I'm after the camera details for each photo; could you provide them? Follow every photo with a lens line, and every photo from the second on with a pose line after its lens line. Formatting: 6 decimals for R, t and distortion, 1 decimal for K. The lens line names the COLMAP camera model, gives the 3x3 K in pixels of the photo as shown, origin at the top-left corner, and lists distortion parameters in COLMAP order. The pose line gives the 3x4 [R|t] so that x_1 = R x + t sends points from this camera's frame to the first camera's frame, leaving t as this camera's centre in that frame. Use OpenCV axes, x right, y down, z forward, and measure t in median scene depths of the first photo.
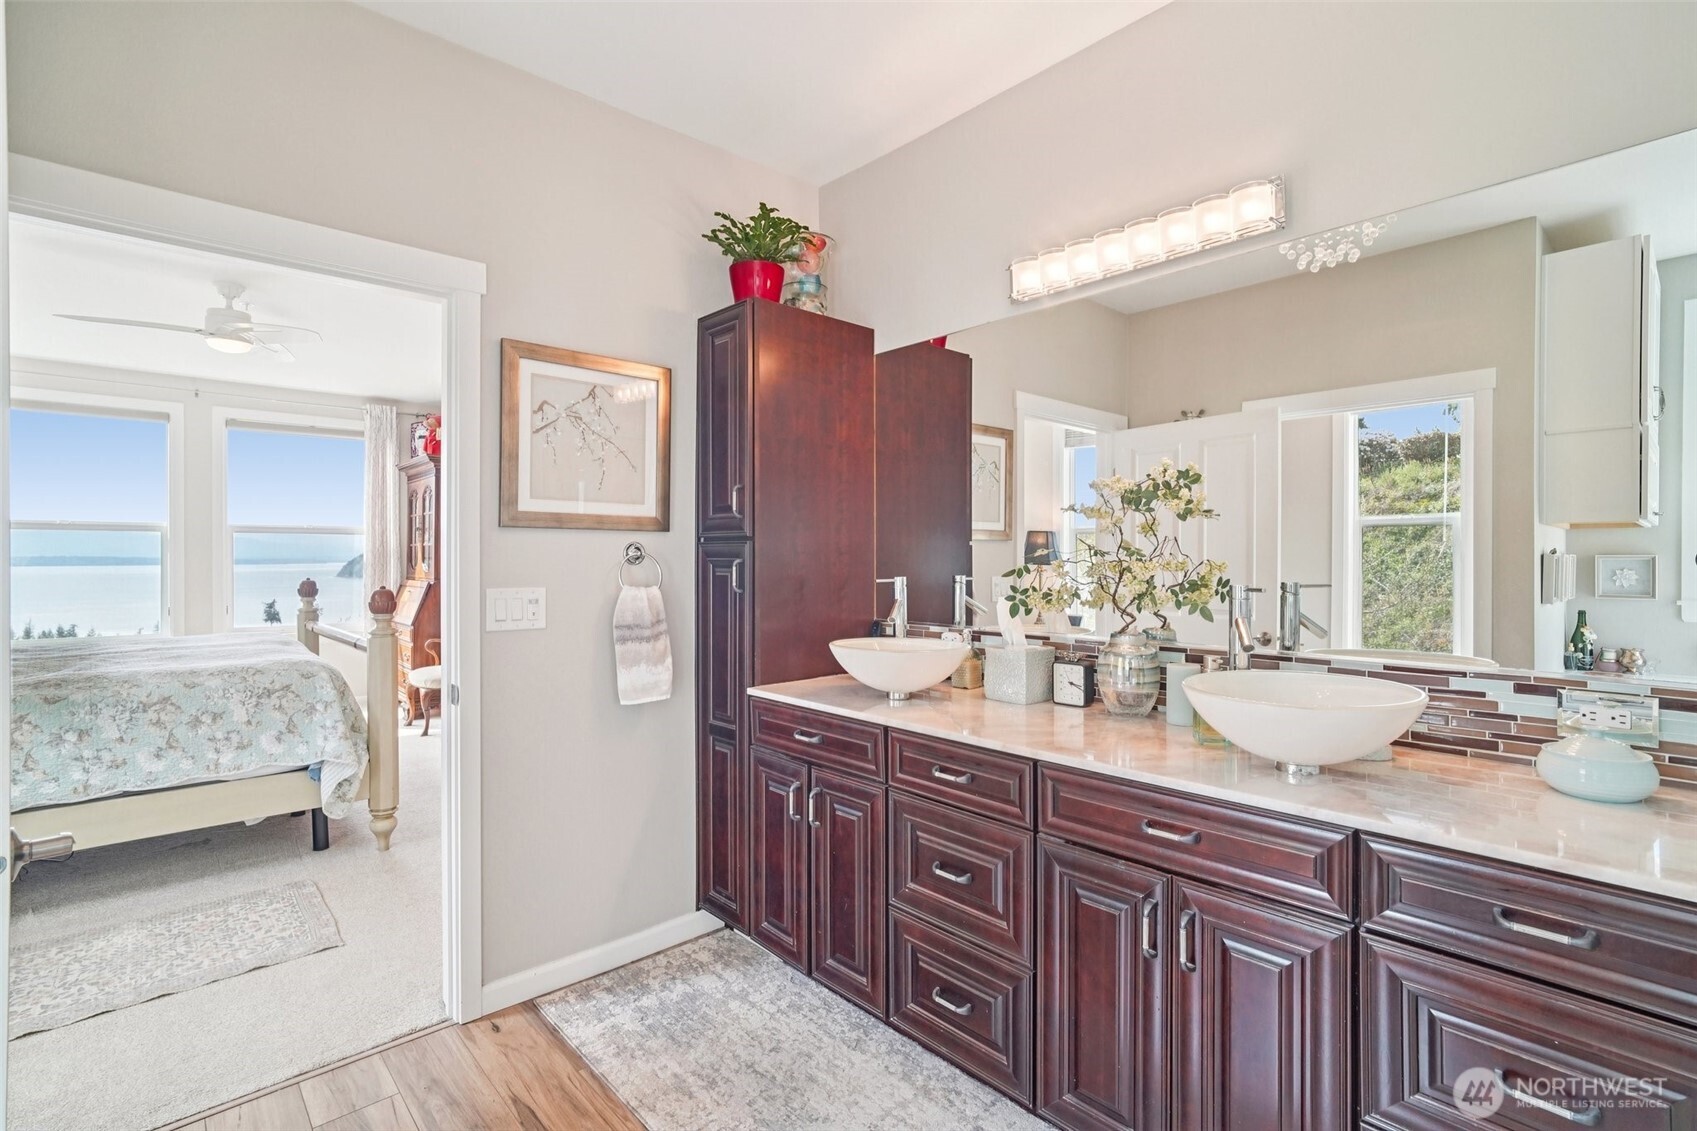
lens RADIAL K [[803.1, 0, 850.3], [0, 803.1, 548.3], [0, 0, 1]] dist [-0.025157, 0.013667]
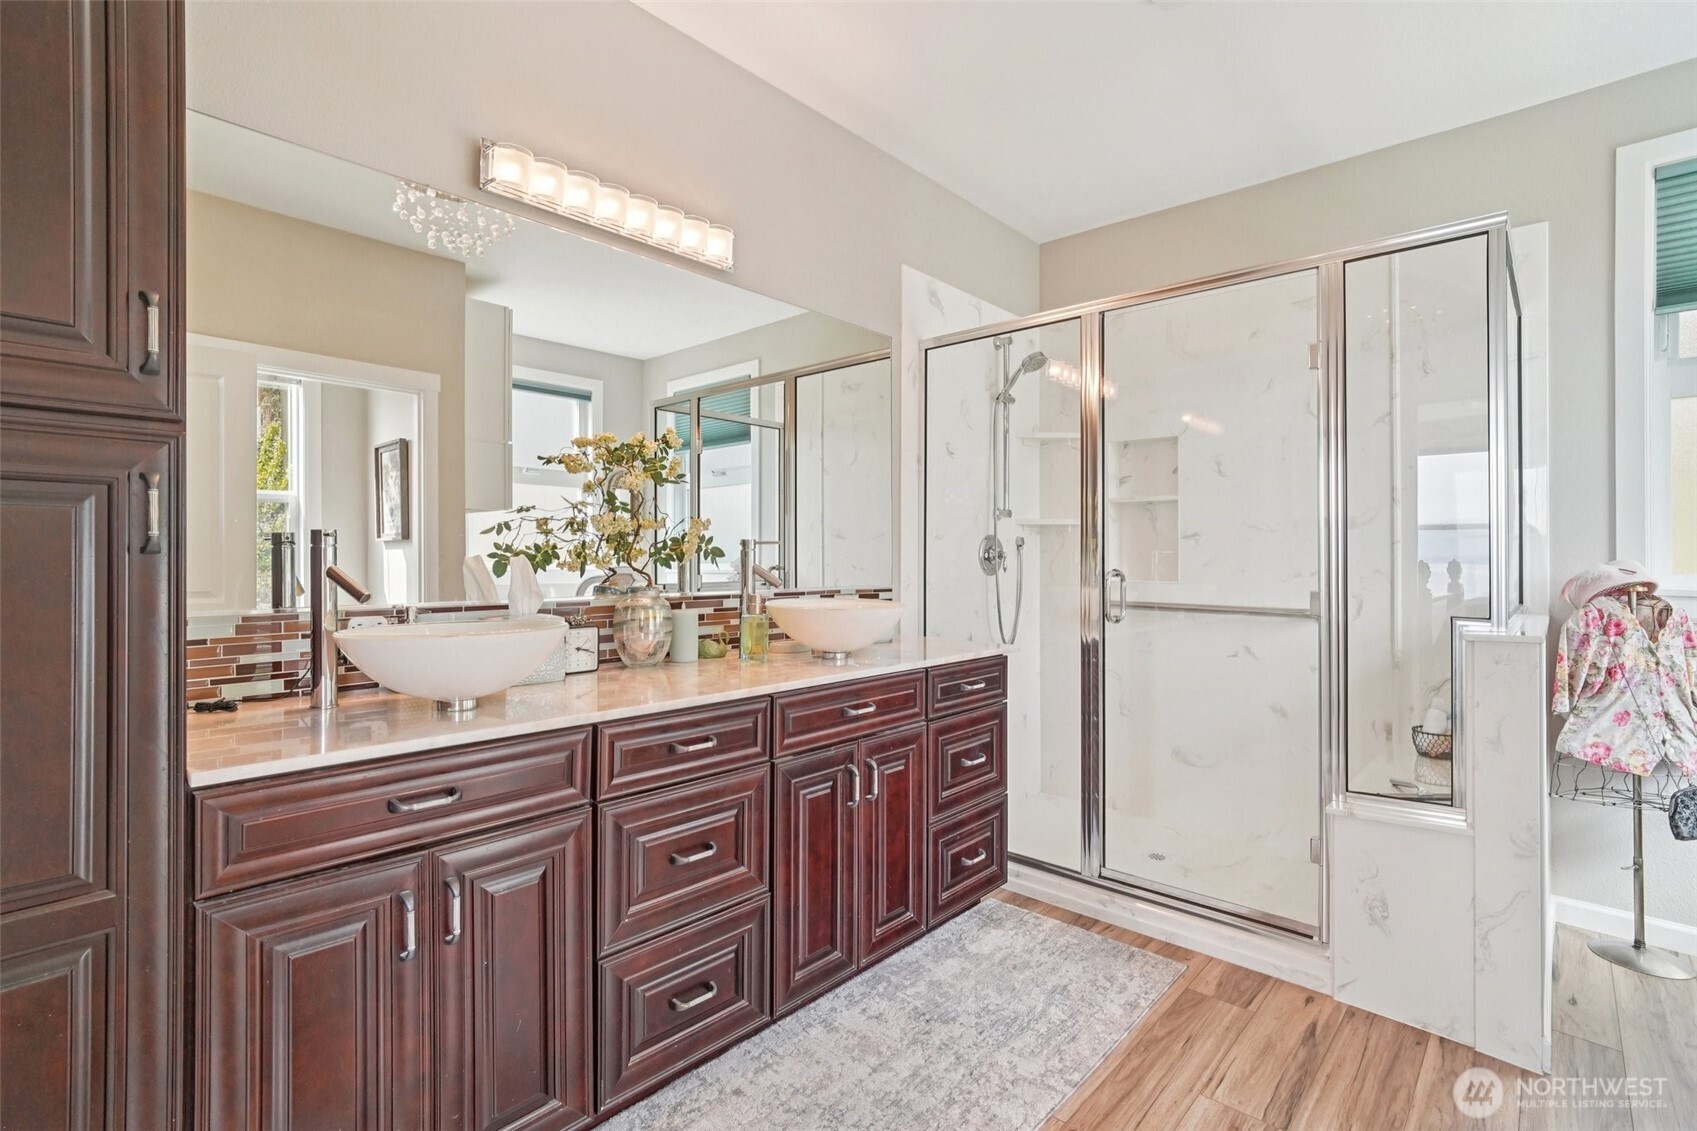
lens RADIAL K [[803.1, 0, 850.3], [0, 803.1, 548.3], [0, 0, 1]] dist [-0.025157, 0.013667]
pose [[-0.096444, 0.006683, 0.995316, -0.802536], [-0.022073, 0.999717, -0.008852, 0.063177], [-0.995094, -0.022823, -0.096269, 0.945295]]
